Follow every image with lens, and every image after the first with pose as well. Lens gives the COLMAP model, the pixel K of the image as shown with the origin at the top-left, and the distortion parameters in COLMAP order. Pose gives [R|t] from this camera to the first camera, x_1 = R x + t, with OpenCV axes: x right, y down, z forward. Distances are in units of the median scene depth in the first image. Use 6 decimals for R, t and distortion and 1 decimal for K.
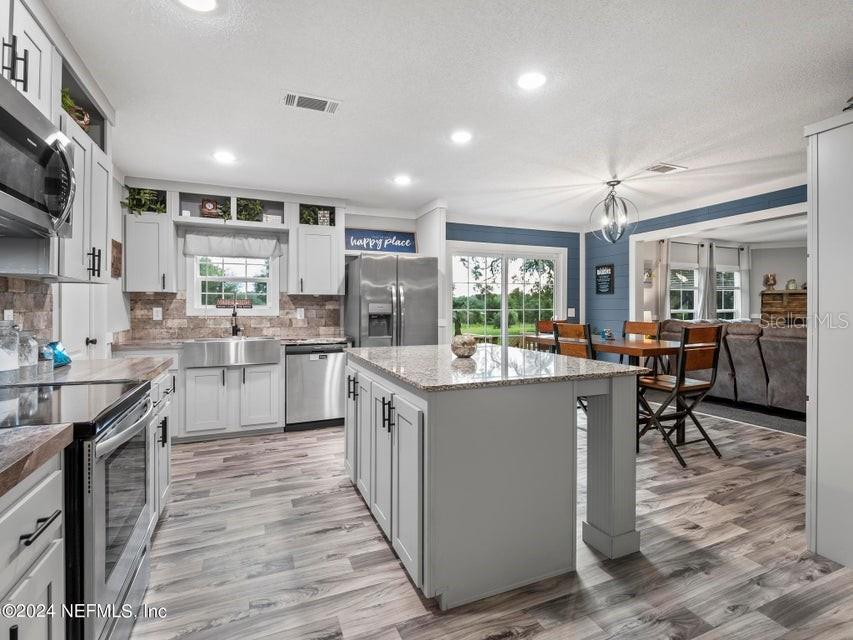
lens RADIAL K [[418.0, 0, 425.3], [0, 418.0, 306.9], [0, 0, 1]] dist [-0.006679, -0.006501]
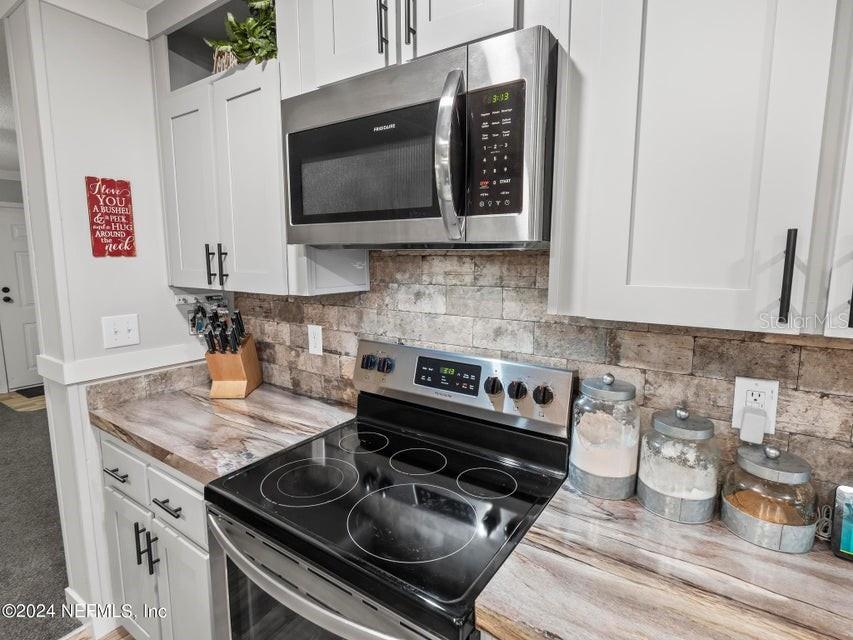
lens RADIAL K [[438.8, 0, 422.7], [0, 438.8, 313.4], [0, 0, 1]] dist [-0.004835, -0.003840]
pose [[-0.840660, 0.063531, -0.537823, -0.199934], [-0.004963, 0.992150, 0.124956, -0.059645], [0.541540, 0.107715, -0.833746, 0.561044]]
